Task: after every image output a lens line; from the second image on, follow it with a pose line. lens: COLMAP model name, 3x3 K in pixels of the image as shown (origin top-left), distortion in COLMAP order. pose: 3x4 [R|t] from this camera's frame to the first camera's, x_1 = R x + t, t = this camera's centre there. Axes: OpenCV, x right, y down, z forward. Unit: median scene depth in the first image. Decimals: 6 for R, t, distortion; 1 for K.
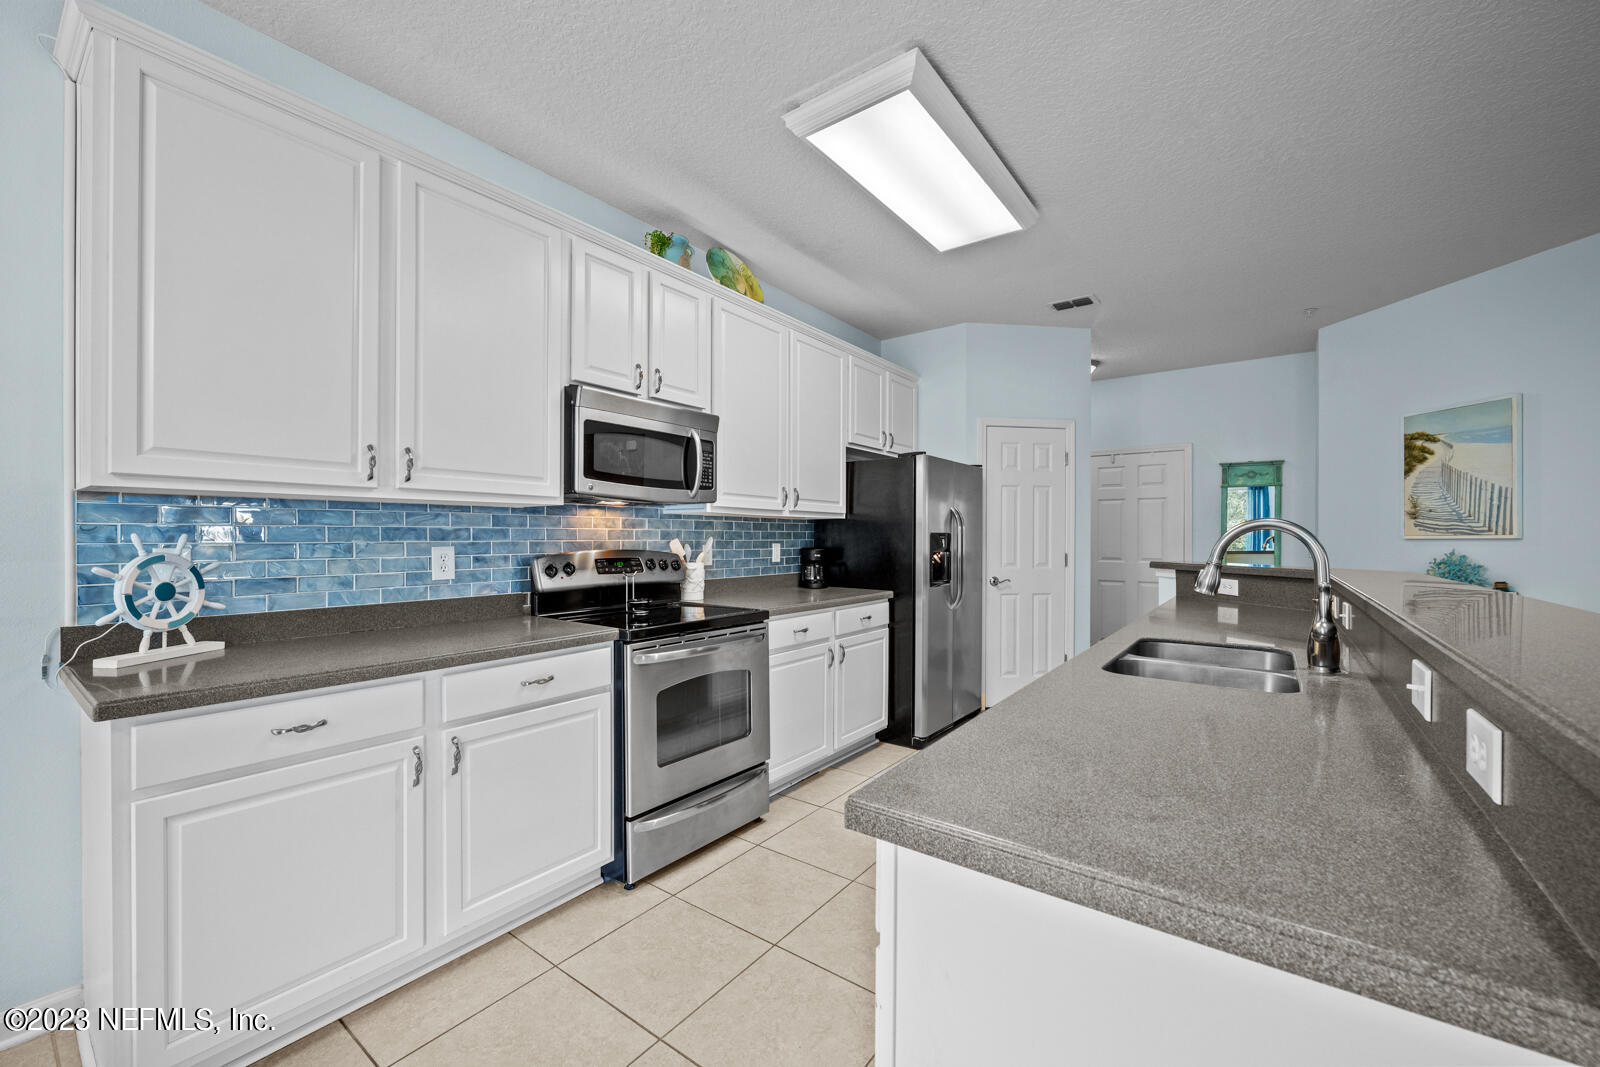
lens RADIAL K [[634.7, 0, 799.2], [0, 634.7, 538.8], [0, 0, 1]] dist [-0.005377, -0.000198]
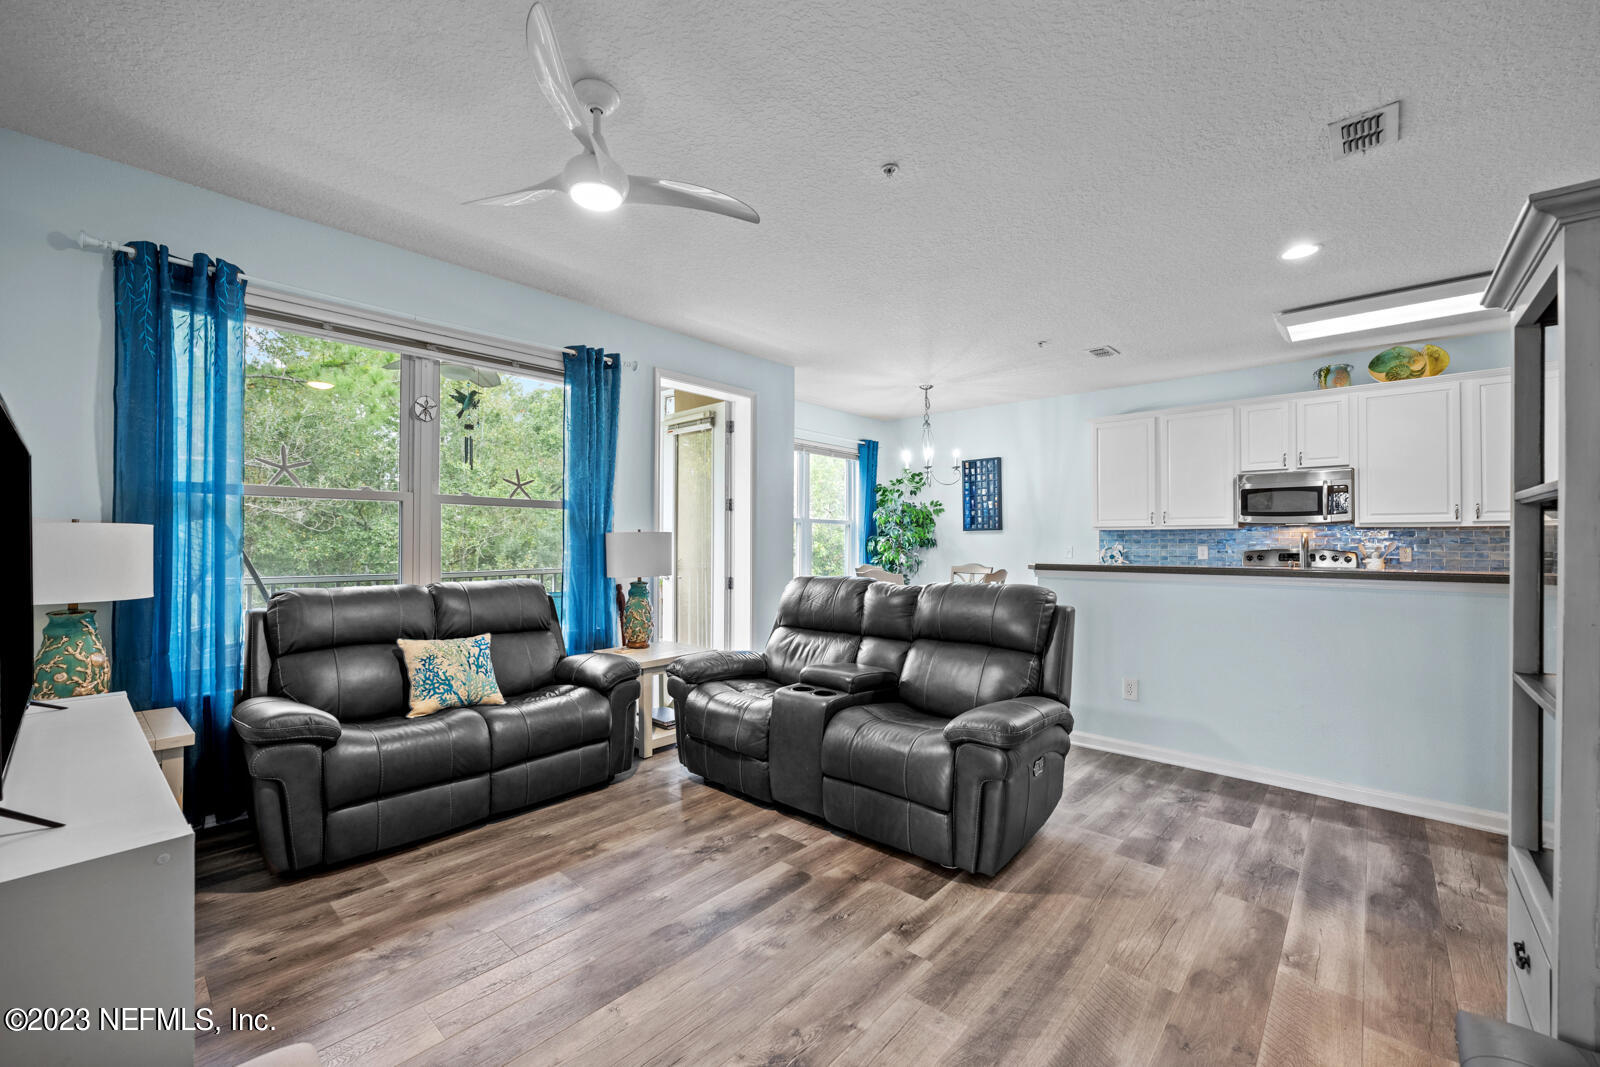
lens RADIAL K [[639.7, 0, 800.0], [0, 639.7, 533.5], [0, 0, 1]] dist [-0.005854, -0.000161]
pose [[-0.088519, -0.014511, -0.995969, 1.699490], [-0.003397, 0.999892, -0.014266, 0.003407], [0.996069, 0.002121, -0.088559, -0.291881]]
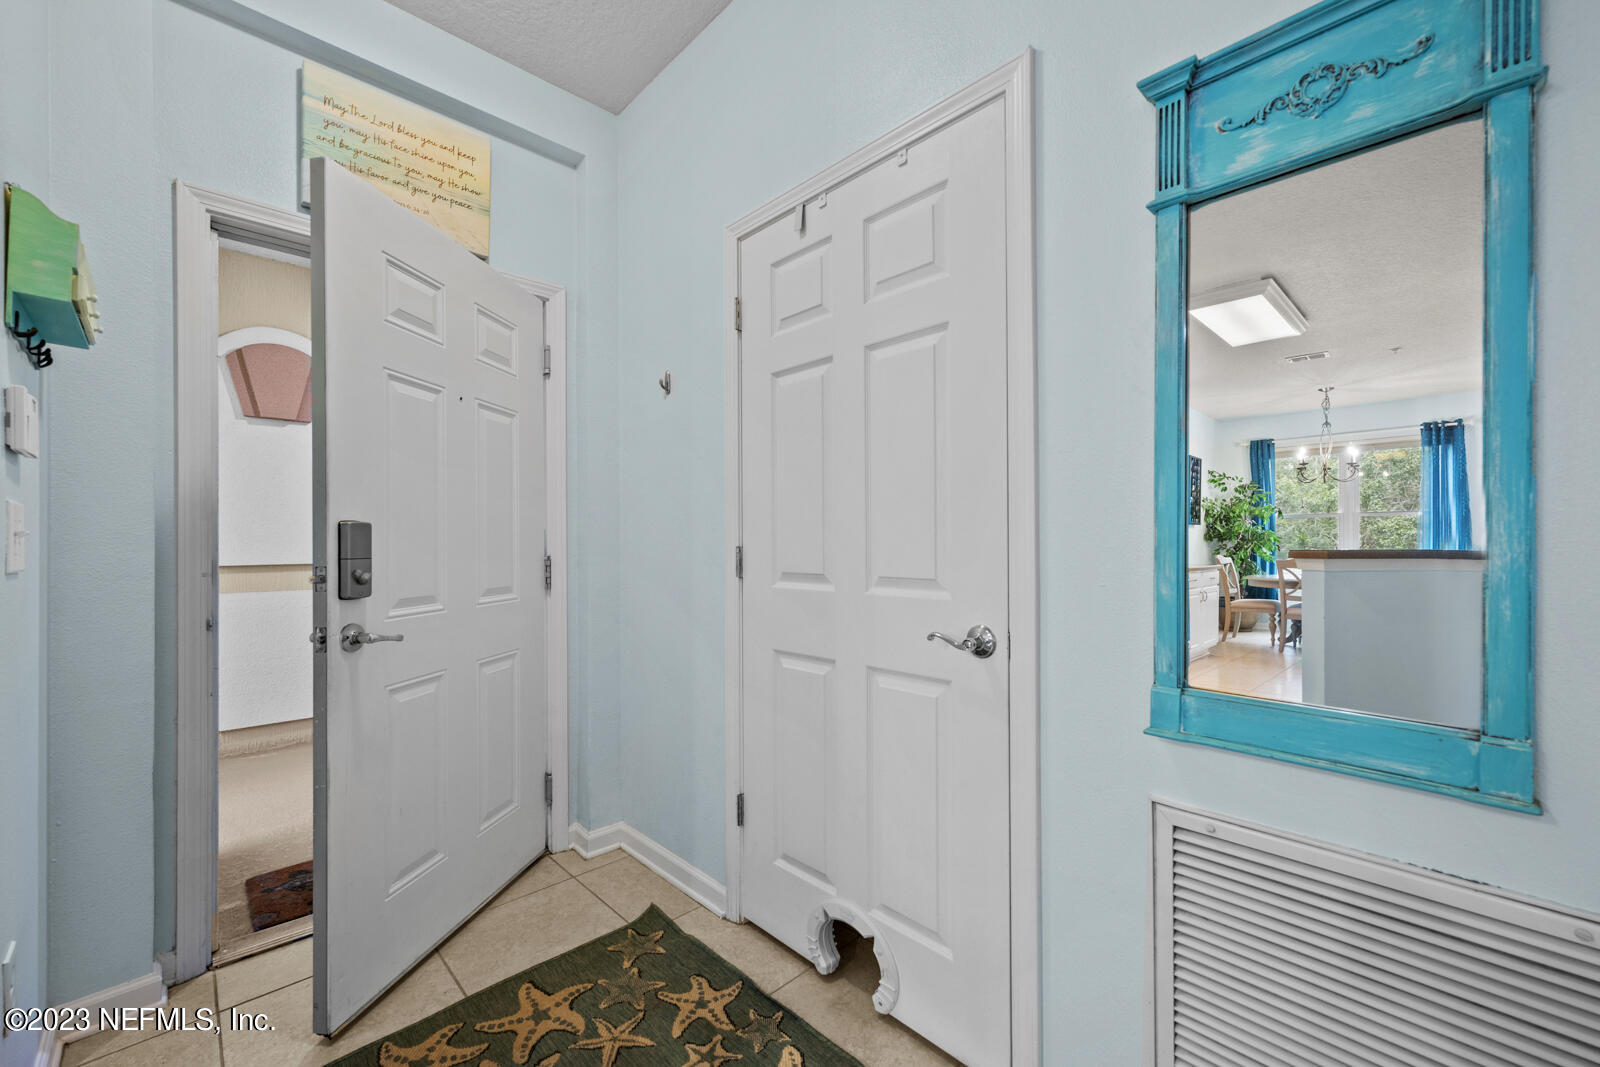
lens RADIAL K [[634.7, 0, 799.2], [0, 634.7, 538.8], [0, 0, 1]] dist [-0.005377, -0.000198]
pose [[0.986534, -0.007911, -0.163364, 1.147633], [0.007369, 0.999965, -0.003927, 0.033881], [0.163390, 0.002671, 0.986558, 1.543877]]
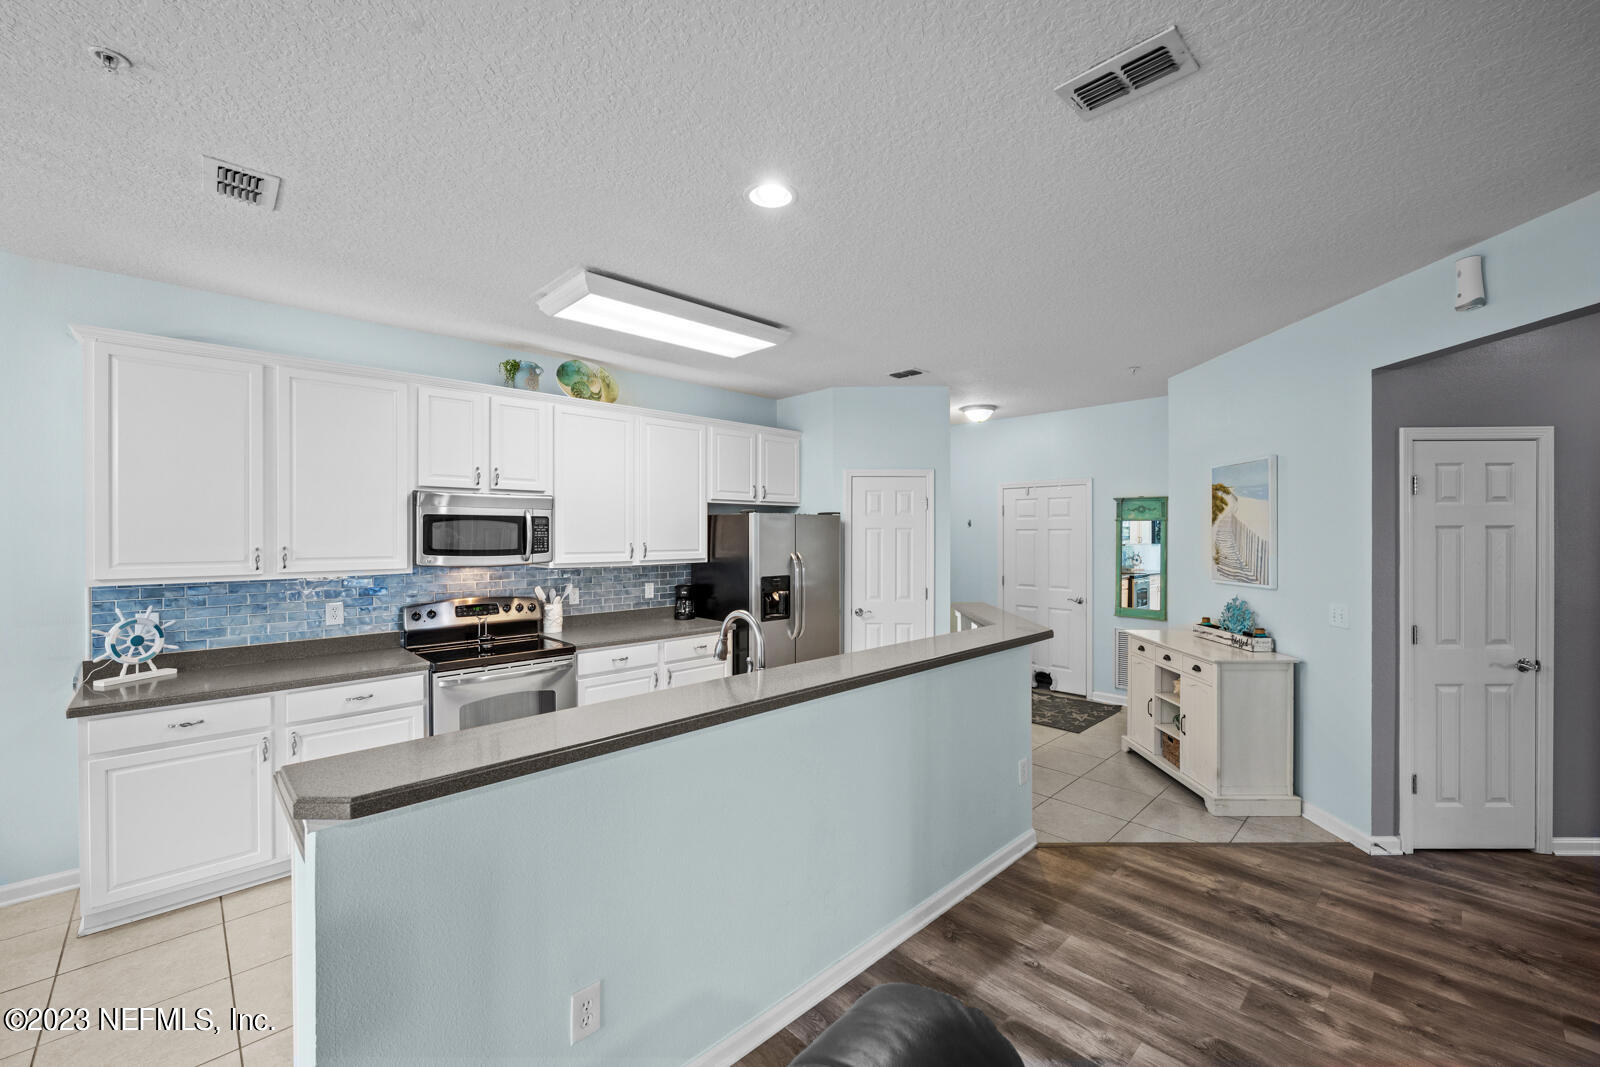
lens RADIAL K [[643.2, 0, 804.1], [0, 643.2, 536.6], [0, 0, 1]] dist [-0.005649, -0.000191]
pose [[0.988070, -0.003088, -0.153974, 0.618511], [0.003518, 0.999991, 0.002519, -0.115671], [0.153965, -0.003031, 0.988072, -0.257070]]
